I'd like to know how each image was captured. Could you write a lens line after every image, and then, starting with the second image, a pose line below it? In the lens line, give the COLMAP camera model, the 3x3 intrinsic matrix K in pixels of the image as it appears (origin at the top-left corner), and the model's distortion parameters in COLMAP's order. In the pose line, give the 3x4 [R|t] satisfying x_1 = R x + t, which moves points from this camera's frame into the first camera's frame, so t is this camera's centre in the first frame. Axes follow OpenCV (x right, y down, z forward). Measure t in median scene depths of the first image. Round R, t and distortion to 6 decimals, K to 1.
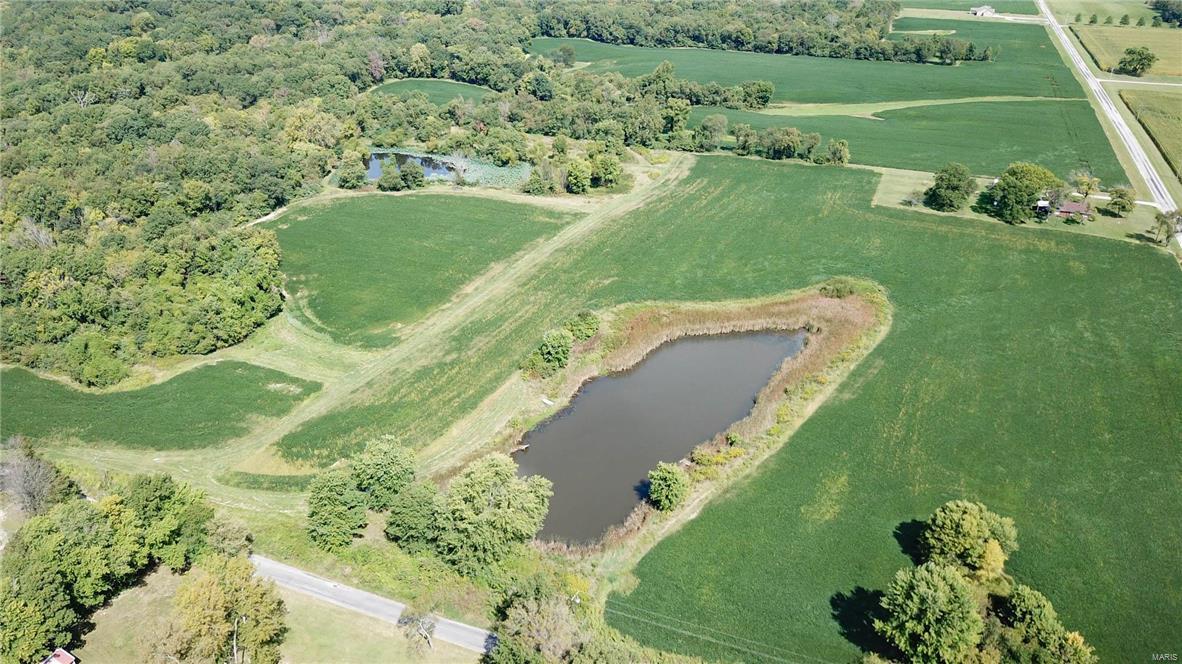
lens RADIAL K [[927.9, 0, 591.0], [0, 927.9, 332.0], [0, 0, 1]] dist [-0.006062, 0.006806]
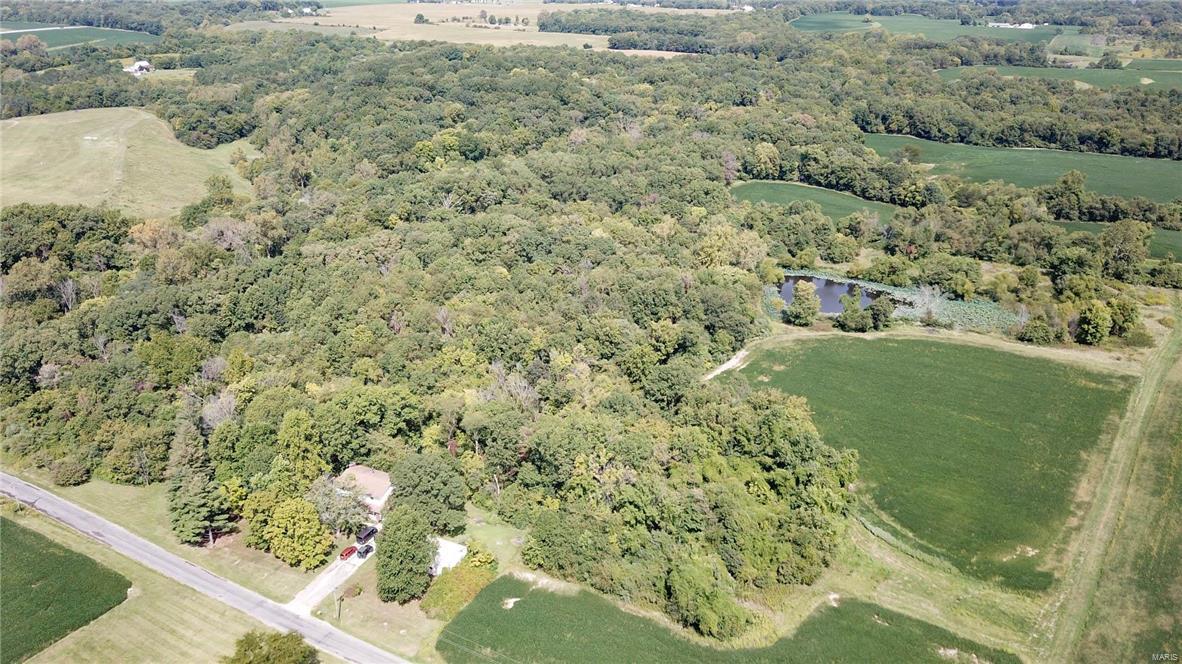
lens RADIAL K [[927.9, 0, 591.0], [0, 927.9, 332.0], [0, 0, 1]] dist [-0.006062, 0.006806]
pose [[0.989116, 0.046184, -0.139699, -0.220253], [-0.056647, 0.995804, -0.071871, -0.051607], [0.135794, 0.079002, 0.987582, 0.094598]]
